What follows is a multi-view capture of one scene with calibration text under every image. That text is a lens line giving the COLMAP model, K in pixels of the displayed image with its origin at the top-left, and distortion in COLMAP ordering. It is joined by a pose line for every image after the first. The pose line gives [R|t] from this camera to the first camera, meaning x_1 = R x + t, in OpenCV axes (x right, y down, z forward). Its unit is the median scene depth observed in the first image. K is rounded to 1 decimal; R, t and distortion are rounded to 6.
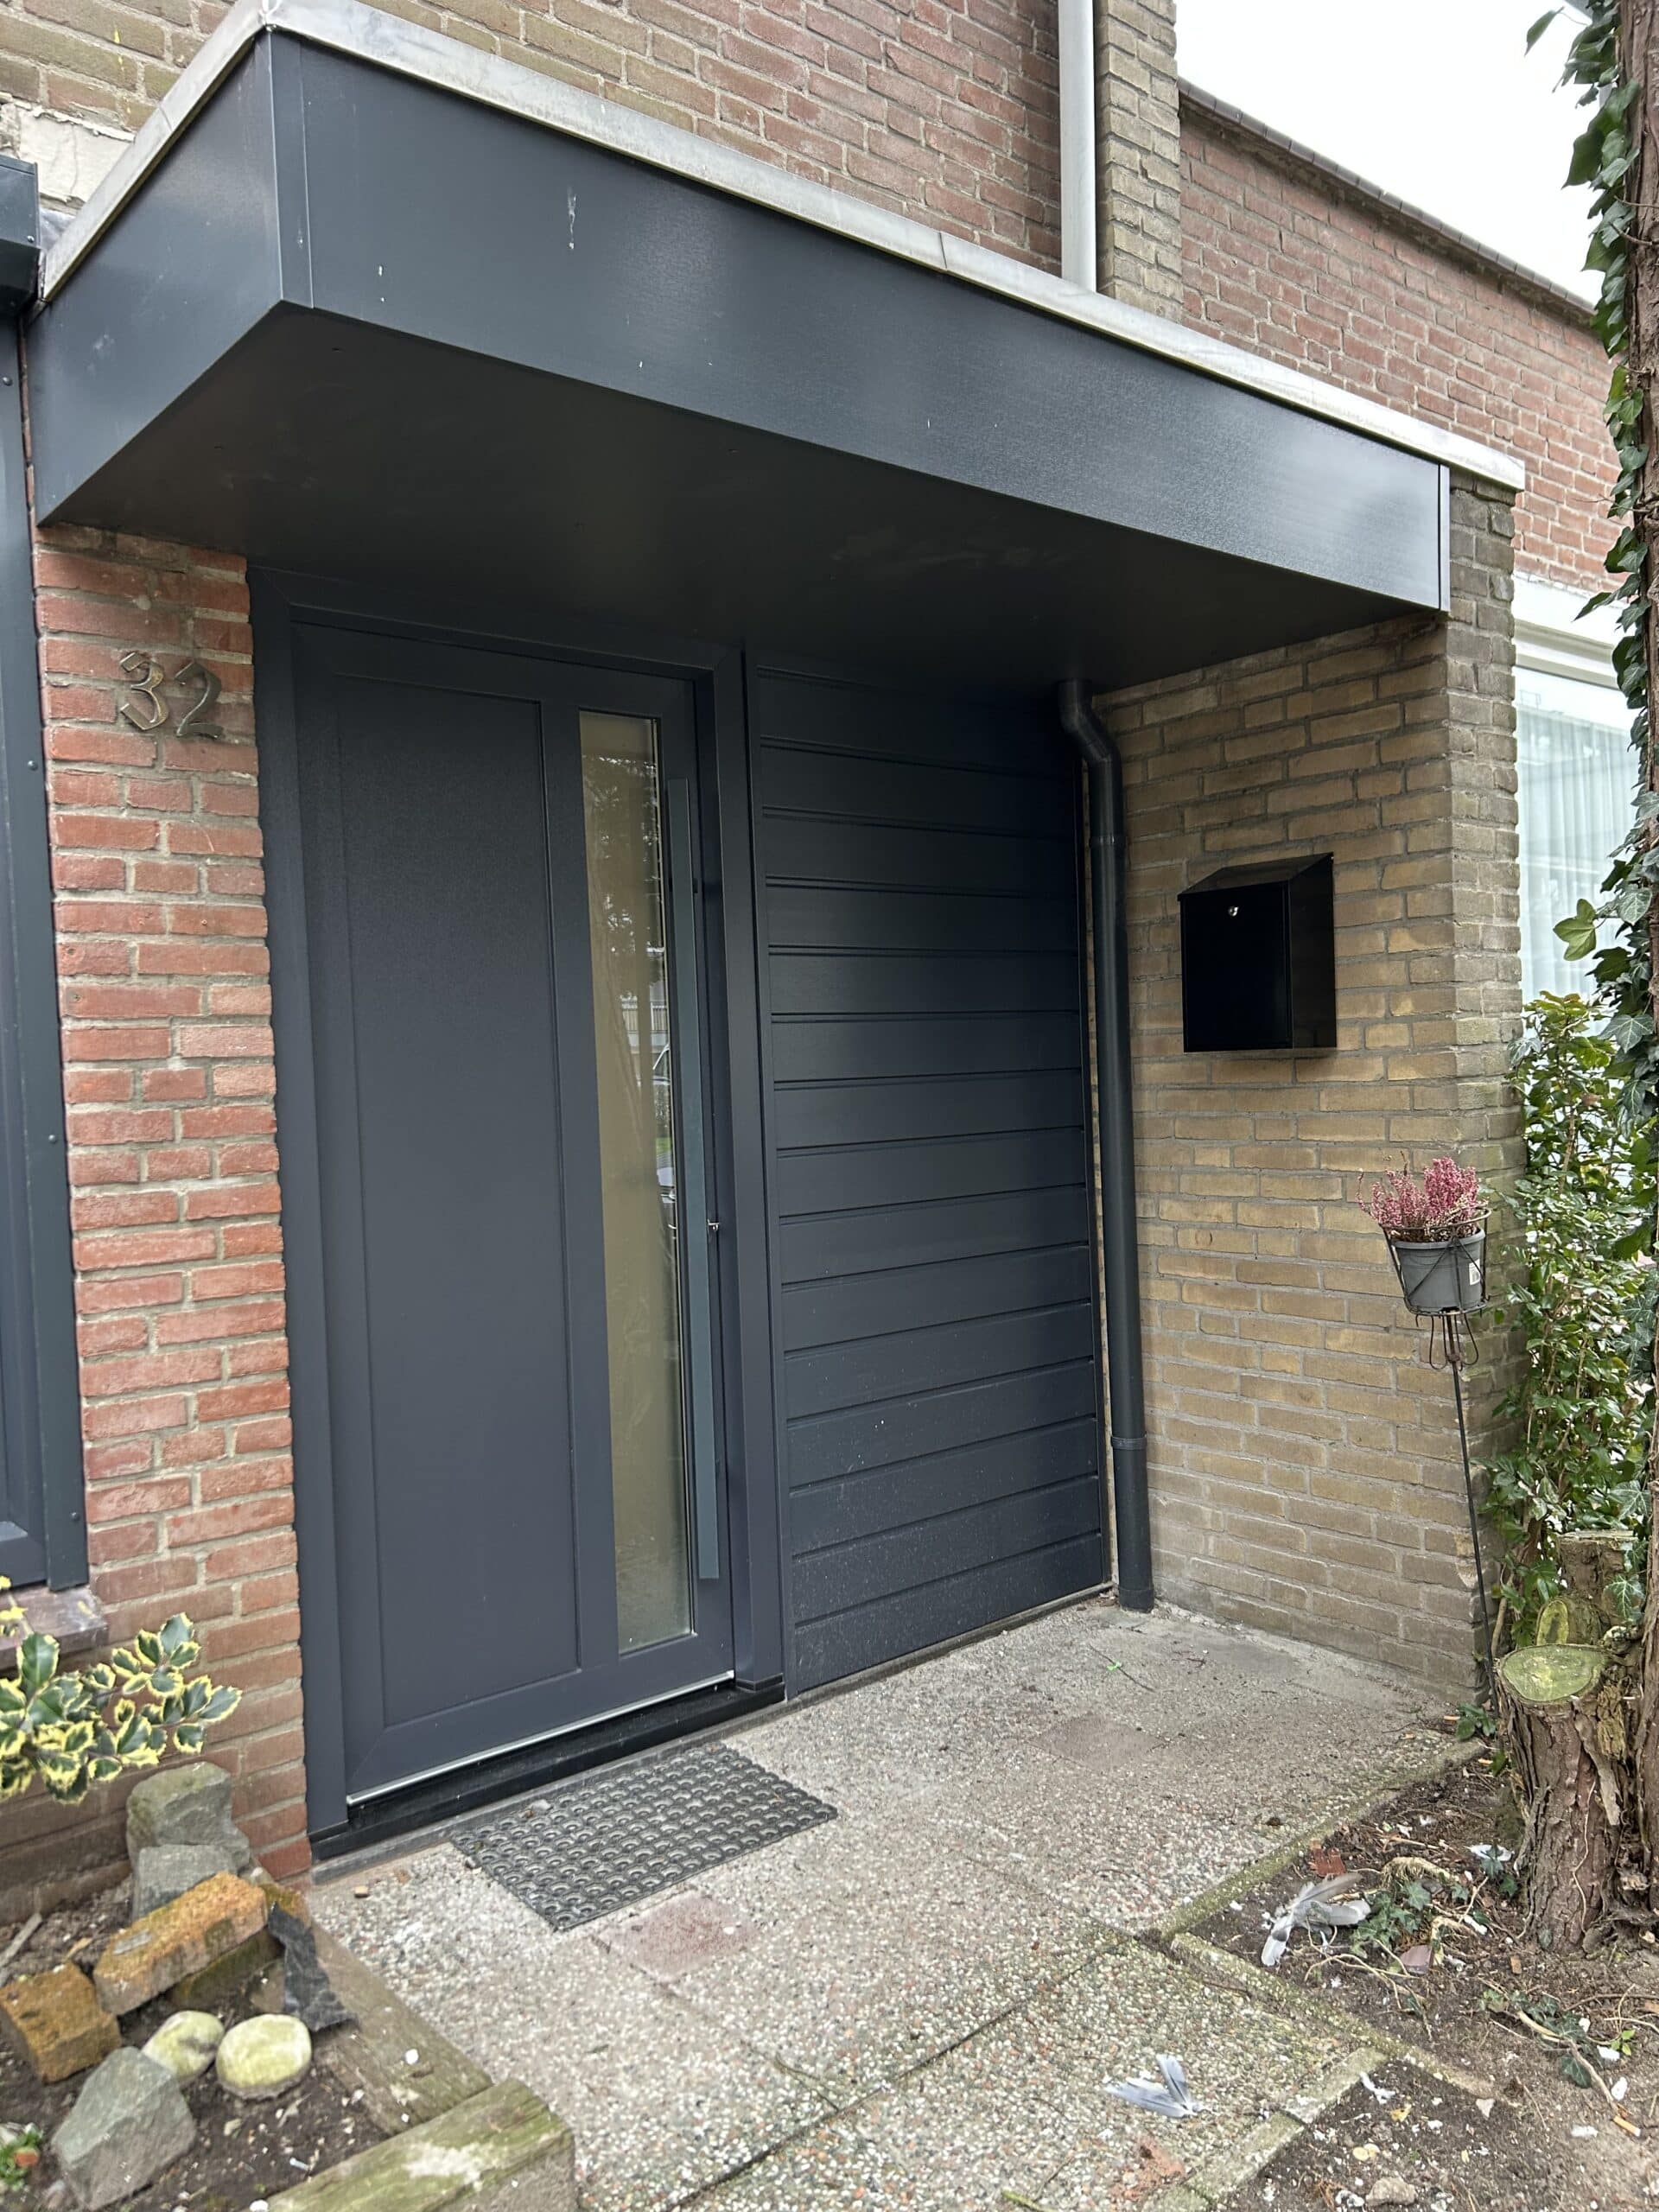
lens RADIAL K [[1651.1, 0, 842.7], [0, 1651.1, 1144.2], [0, 0, 1]] dist [0.055161, -0.062643]
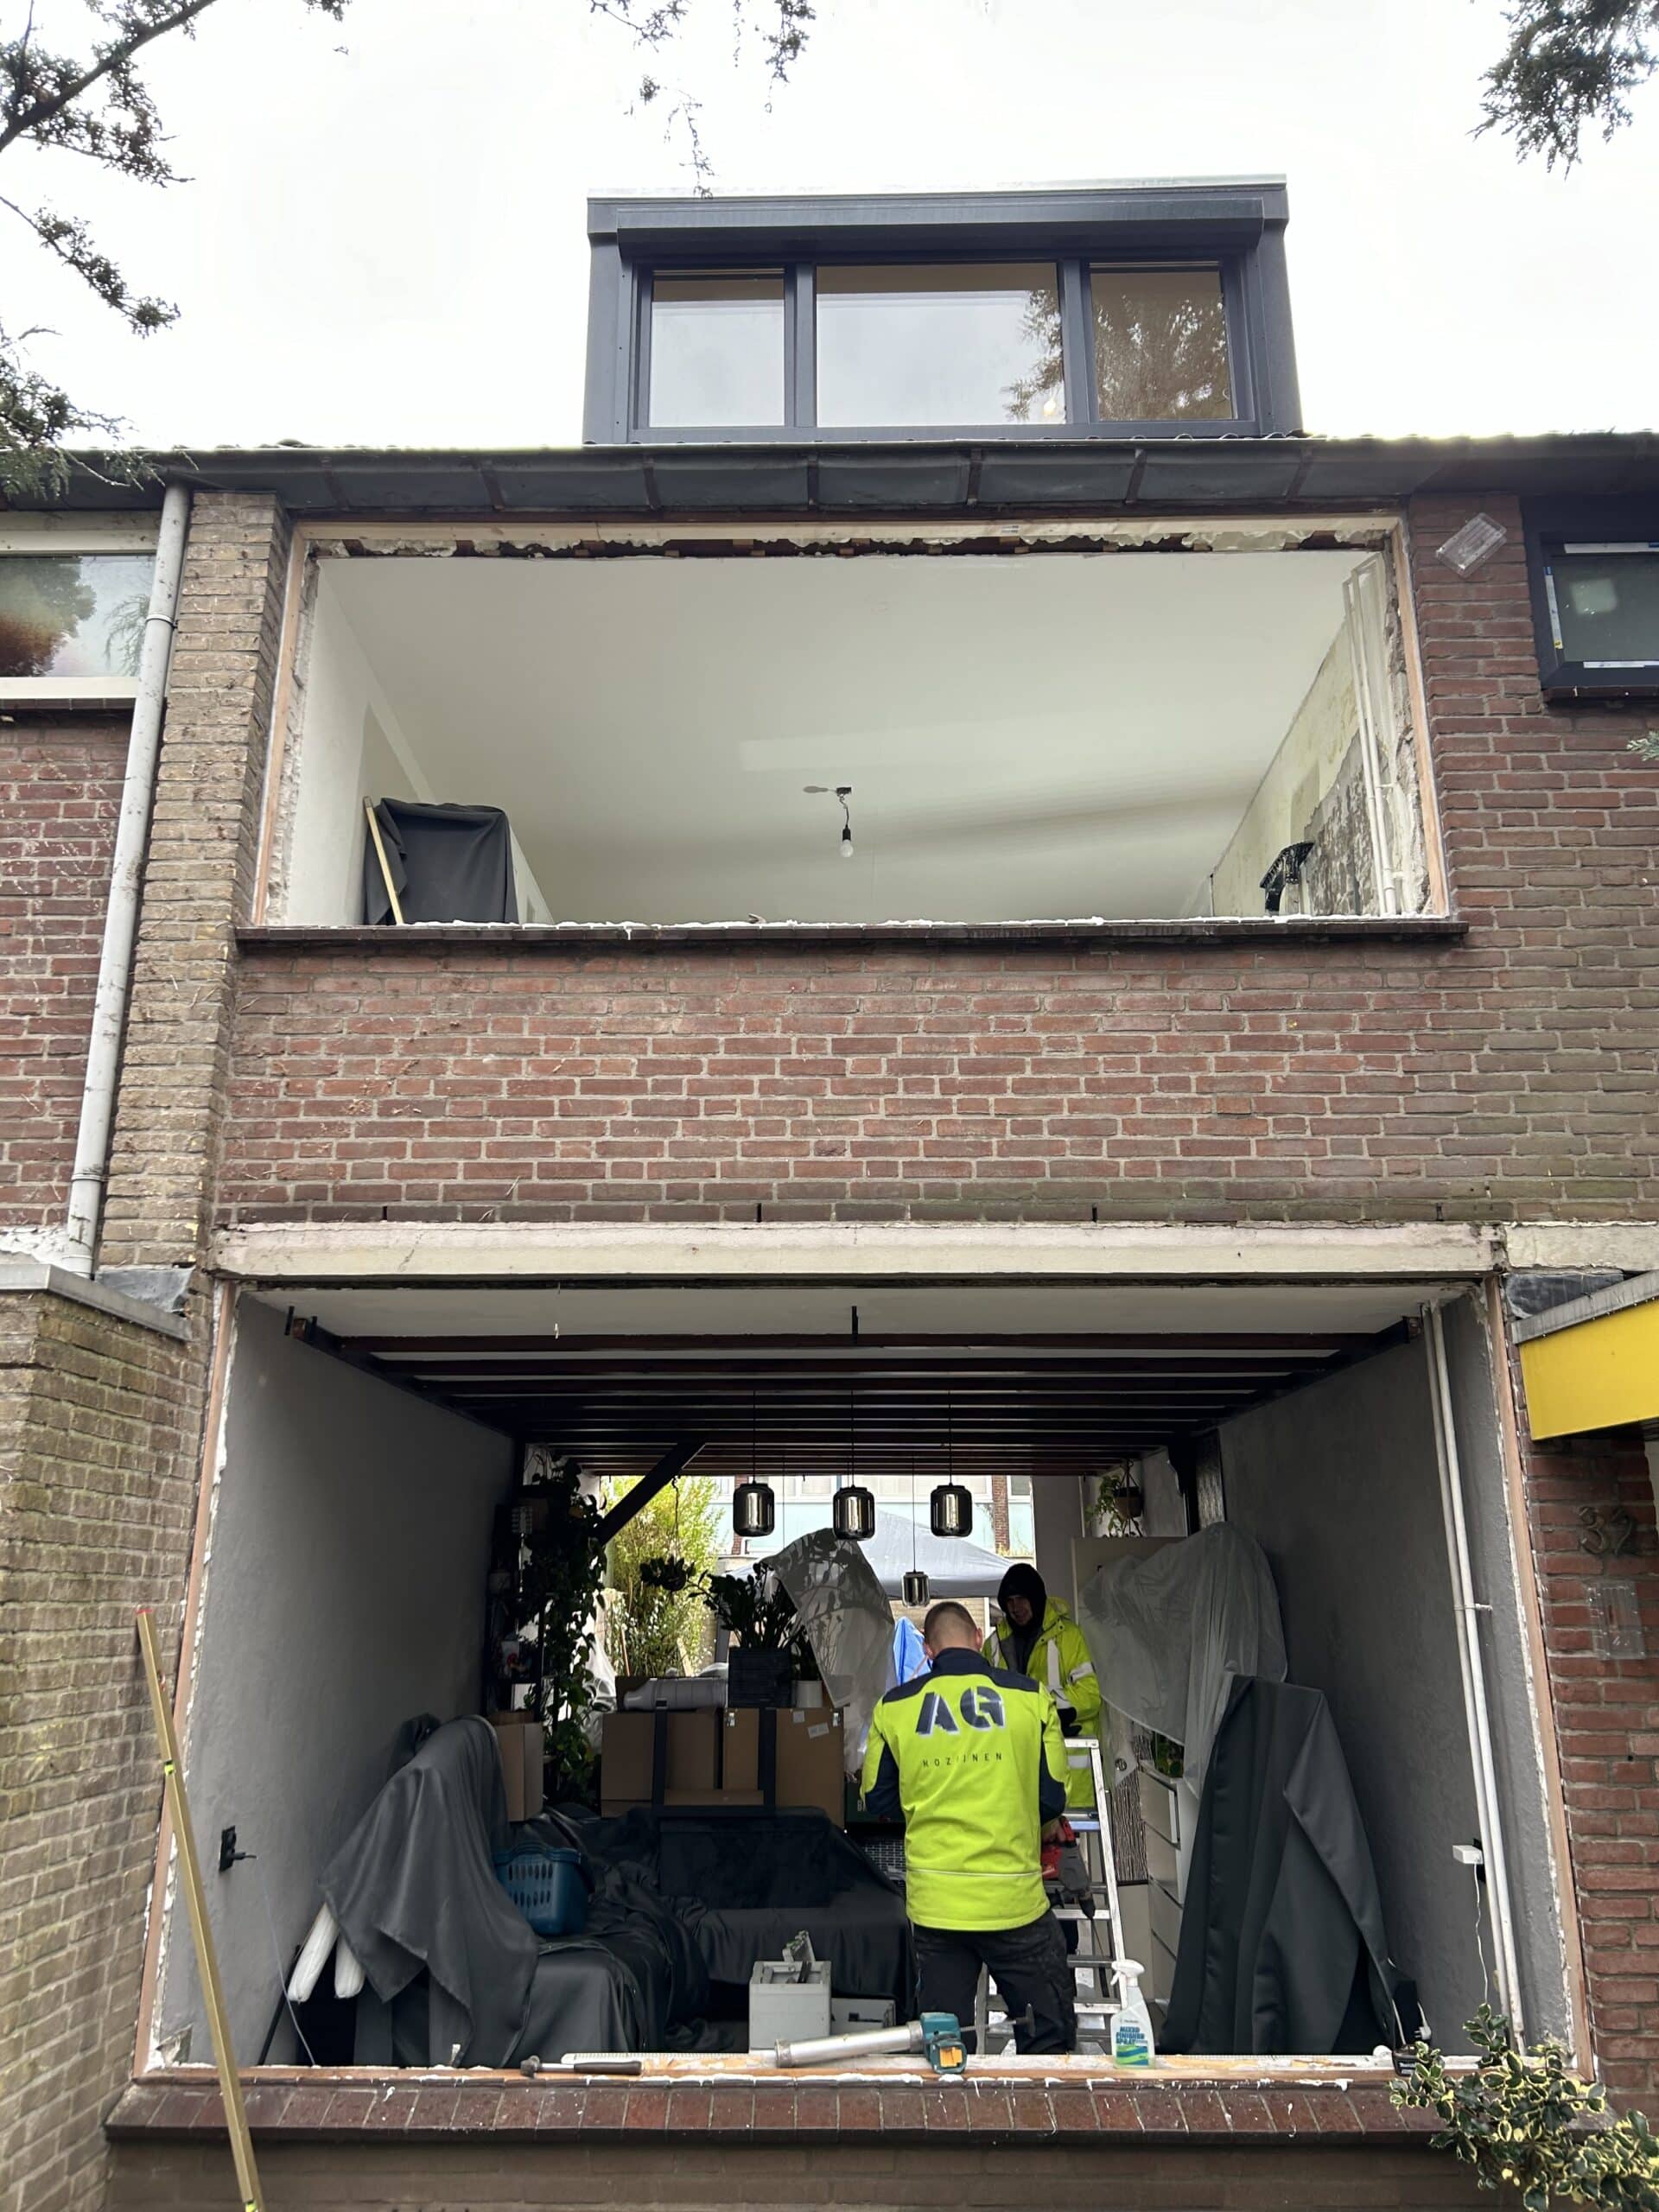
lens RADIAL K [[1651.1, 0, 807.8], [0, 1651.1, 1091.3], [0, 0, 1]] dist [0.055161, -0.062643]
pose [[0.749641, -0.158503, -0.642585, 0.160966], [-0.060077, 0.950595, -0.304564, -0.125191], [0.659112, 0.266919, 0.703083, -0.896158]]
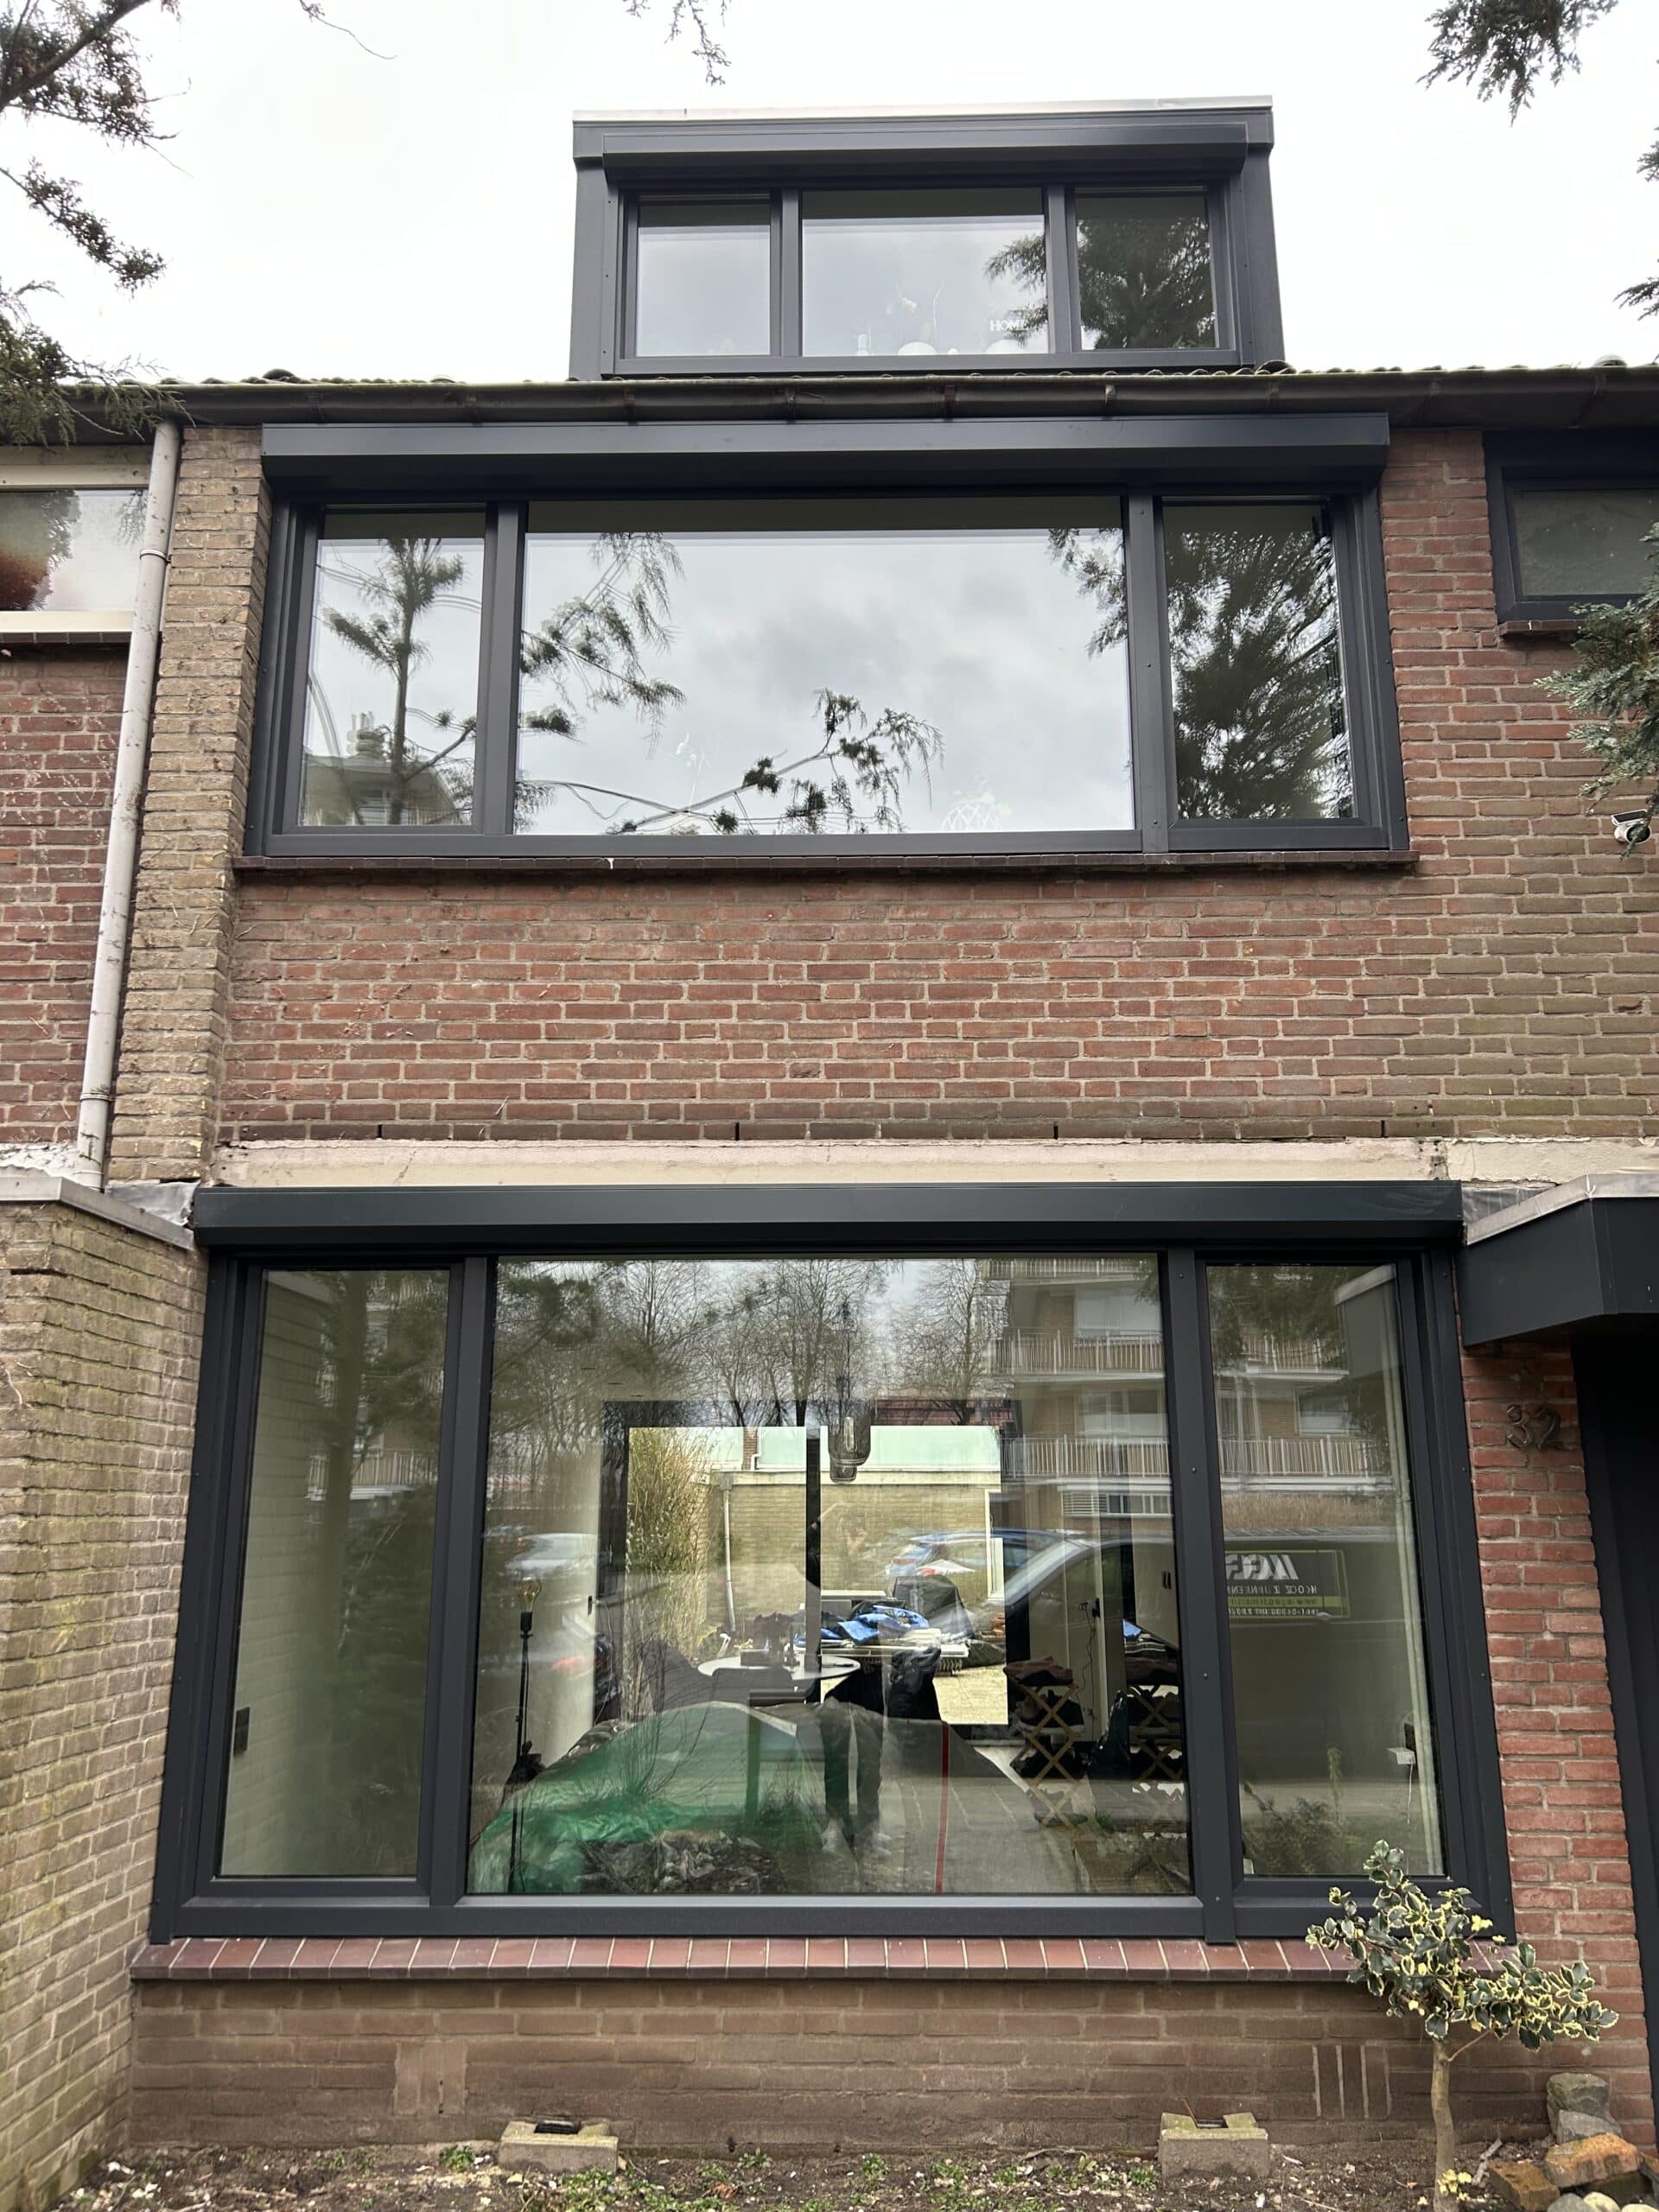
lens RADIAL K [[1651.1, 0, 817.3], [0, 1651.1, 1101.7], [0, 0, 1]] dist [0.055161, -0.062643]
pose [[0.750207, -0.127211, -0.648850, 0.245927], [-0.058770, 0.964605, -0.257068, -0.095482], [0.658586, 0.230987, 0.716177, -0.931479]]
